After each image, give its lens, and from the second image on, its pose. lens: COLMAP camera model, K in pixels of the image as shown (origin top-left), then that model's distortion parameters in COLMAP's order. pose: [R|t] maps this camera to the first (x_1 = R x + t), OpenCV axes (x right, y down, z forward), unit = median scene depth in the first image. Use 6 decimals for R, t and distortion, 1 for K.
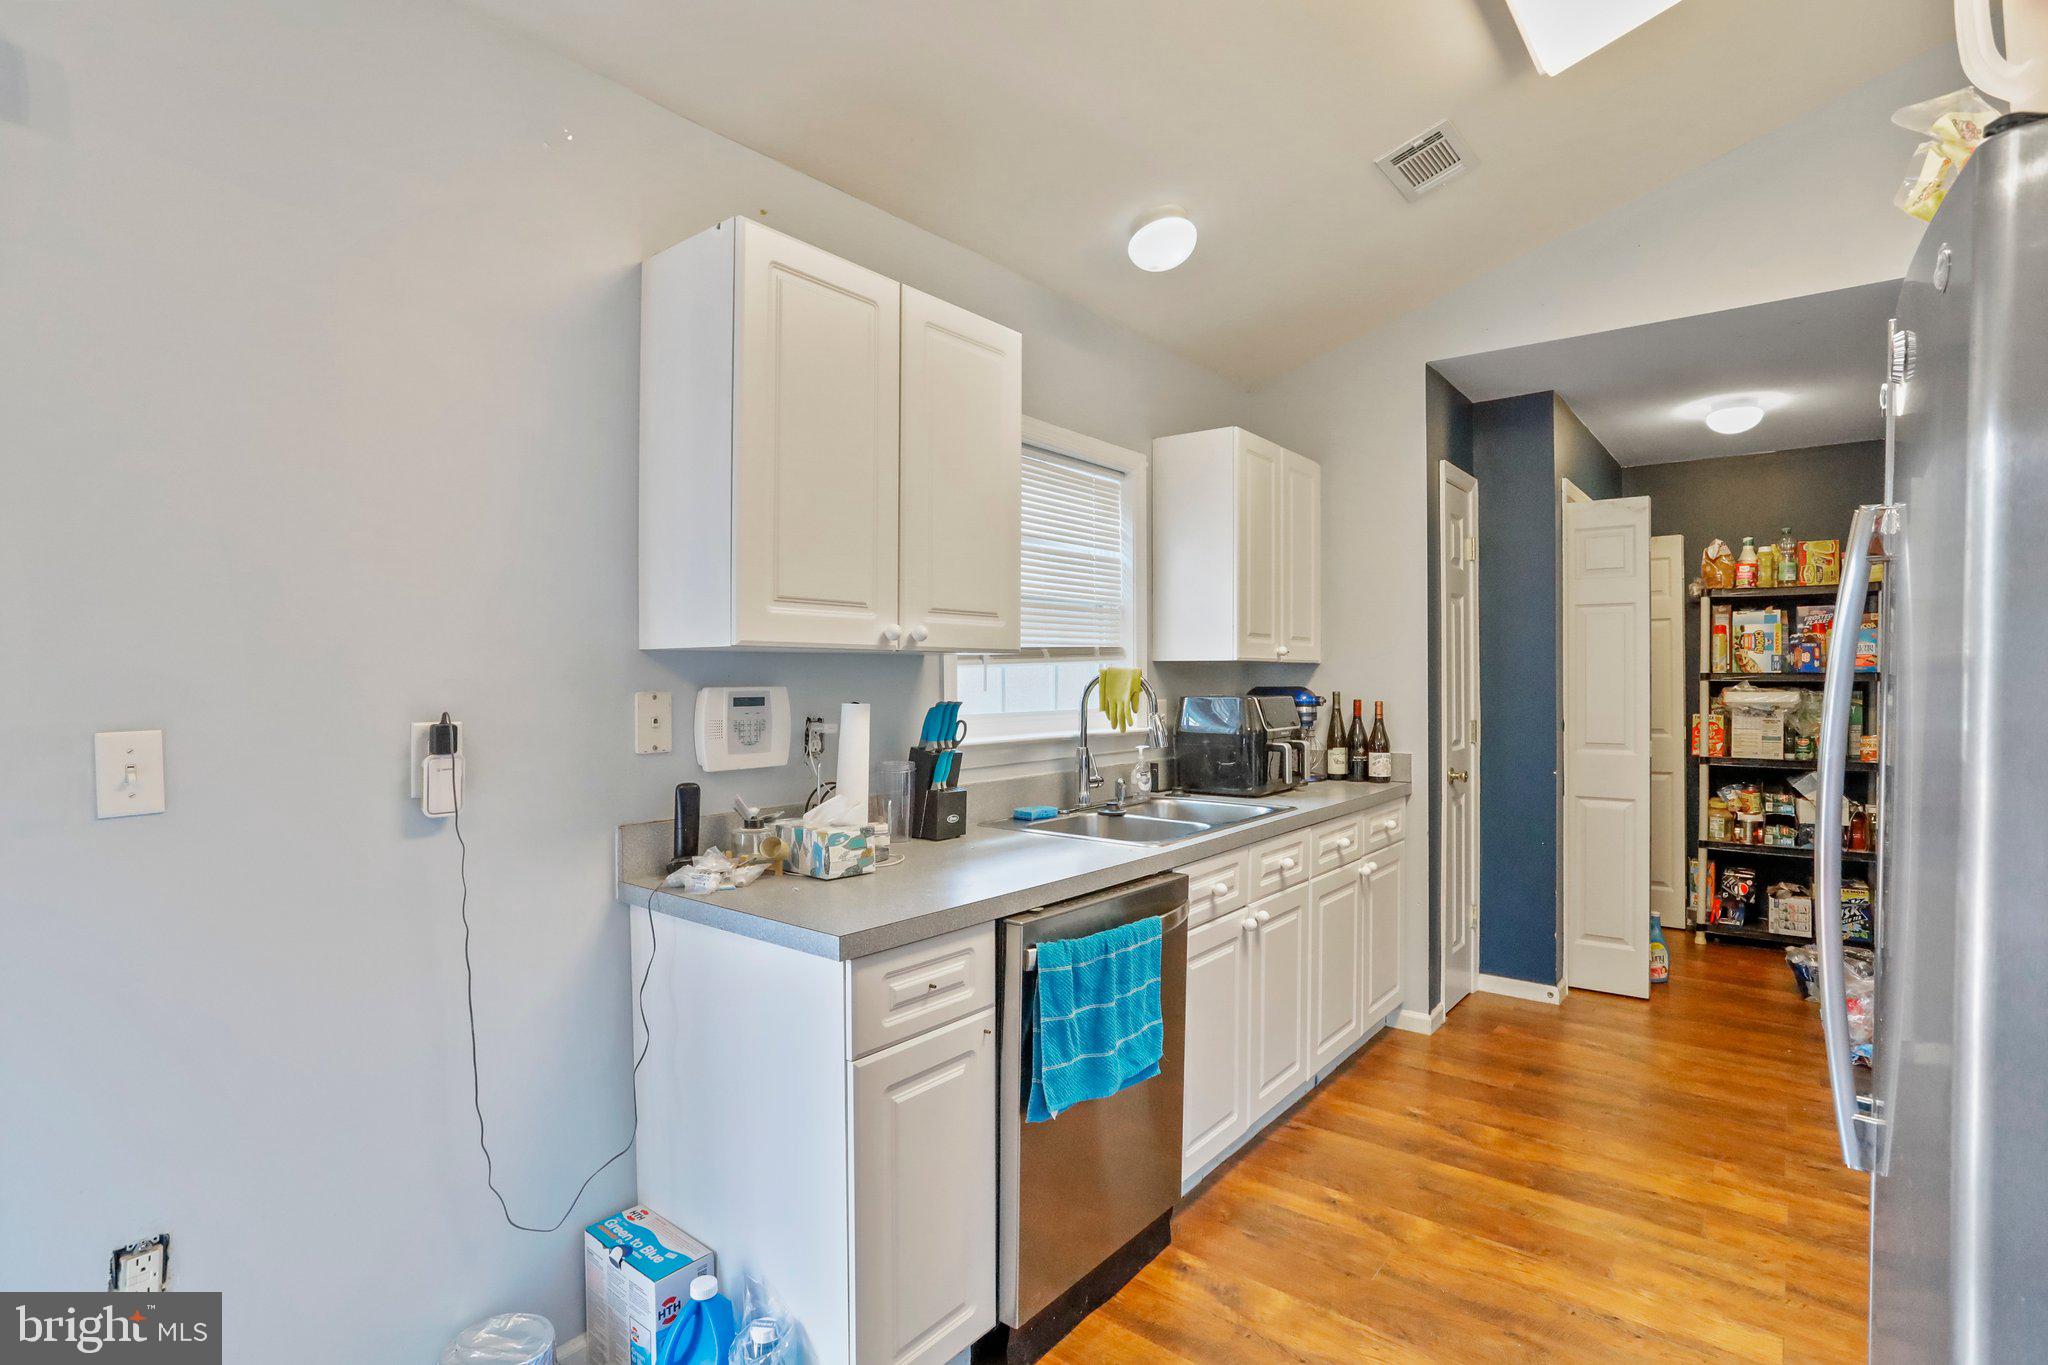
lens RADIAL K [[1013.3, 0, 1033.2], [0, 1013.3, 685.8], [0, 0, 1]] dist [0.002652, 0.003055]
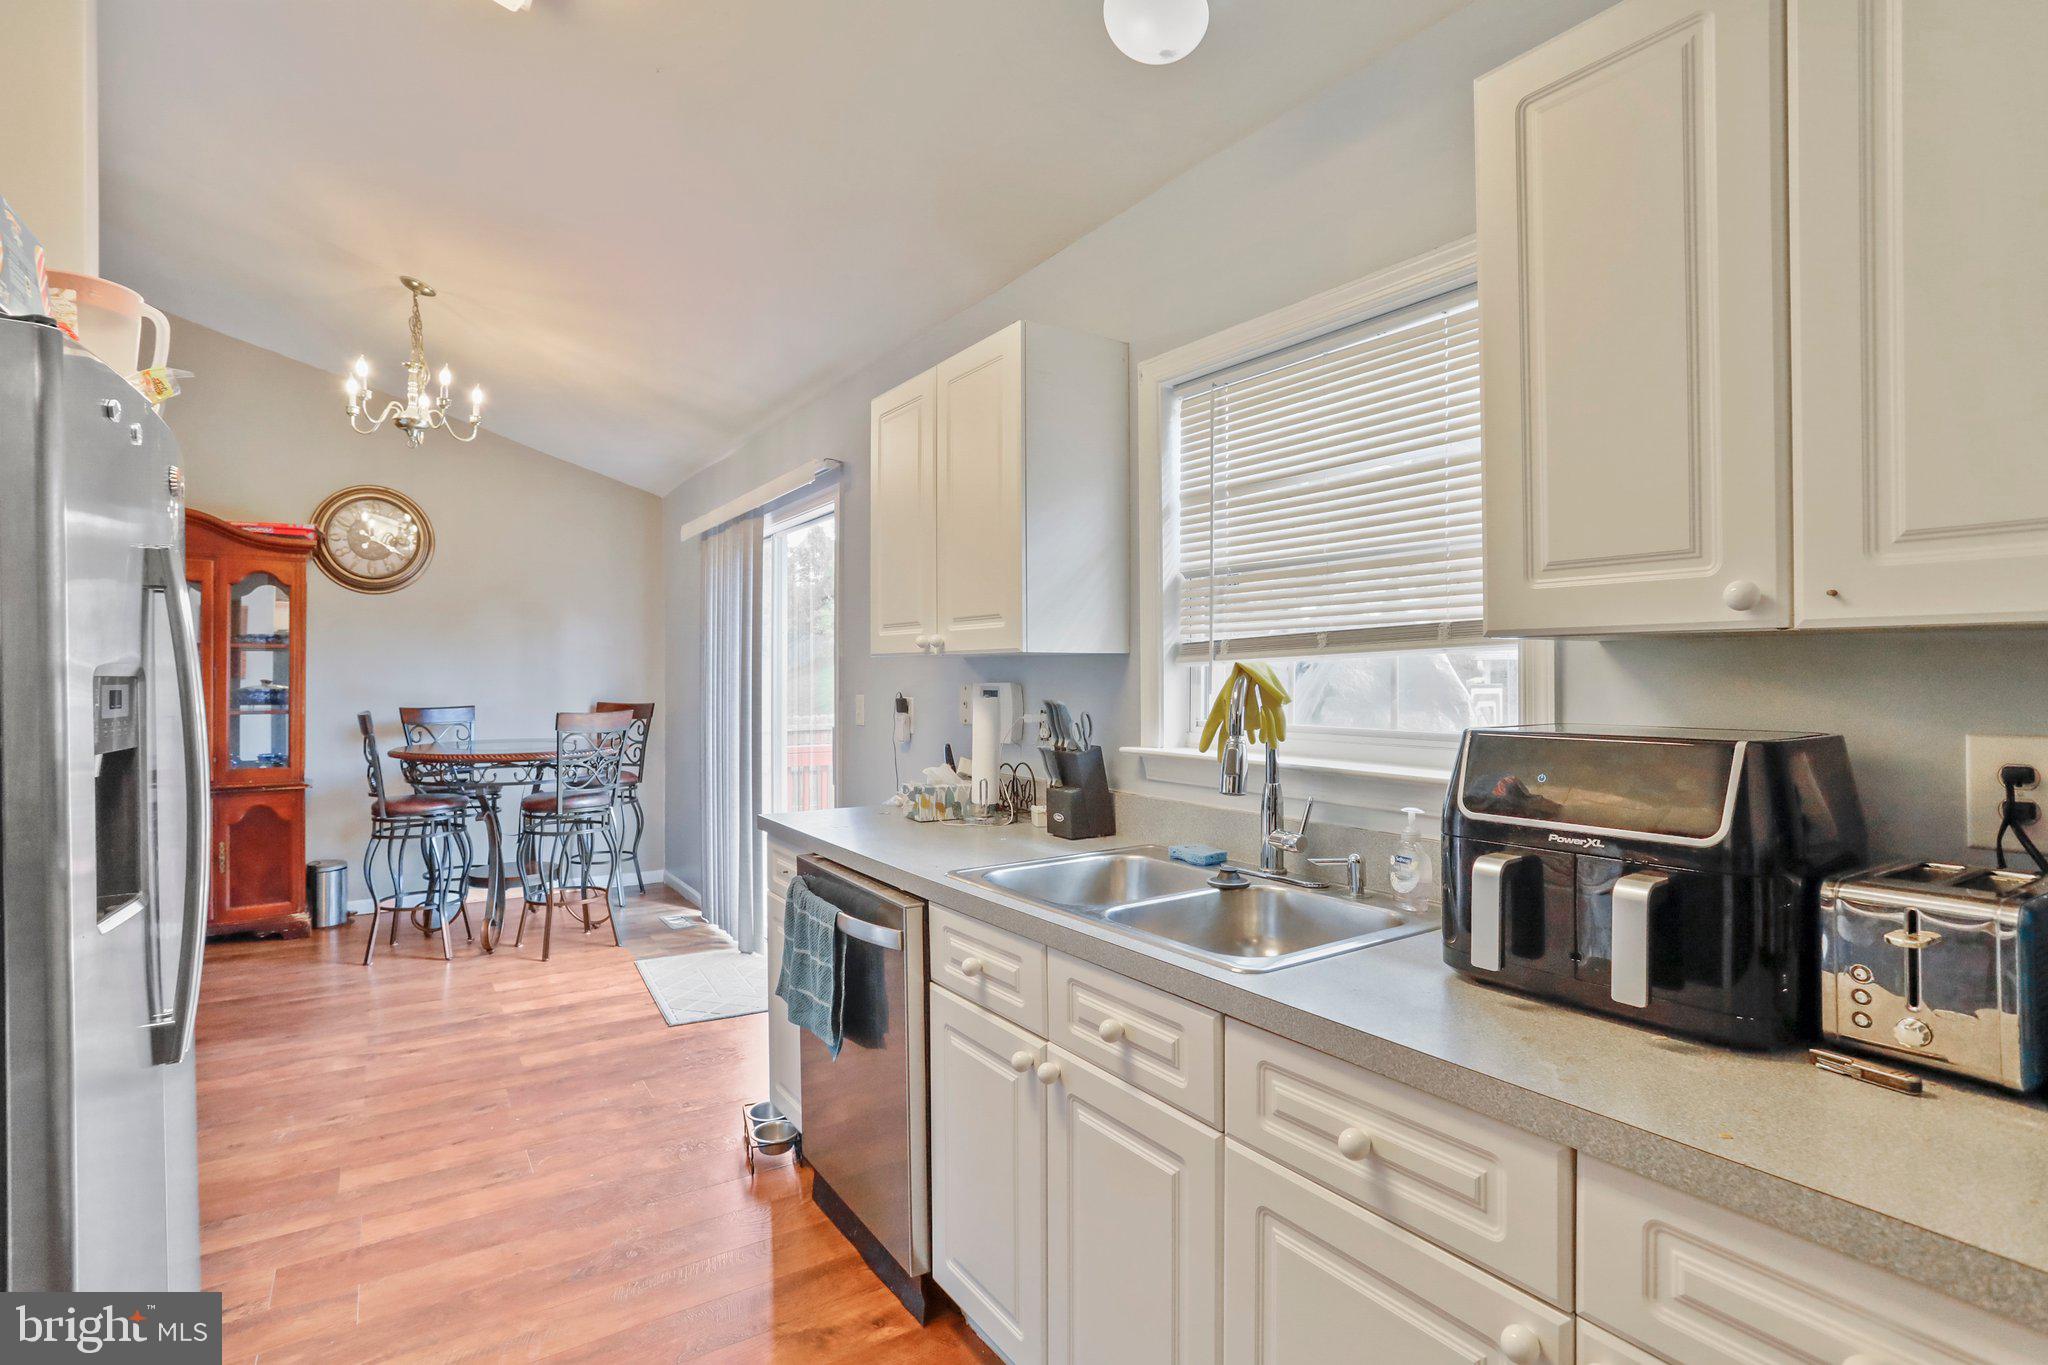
lens RADIAL K [[1013.3, 0, 1025.2], [0, 1013.3, 677.6], [0, 0, 1]] dist [0.002652, 0.003055]
pose [[-0.315840, 0.004515, -0.948802, 0.262191], [-0.008062, 0.999940, 0.007442, -0.004230], [0.948778, 0.010000, -0.315784, 0.380510]]
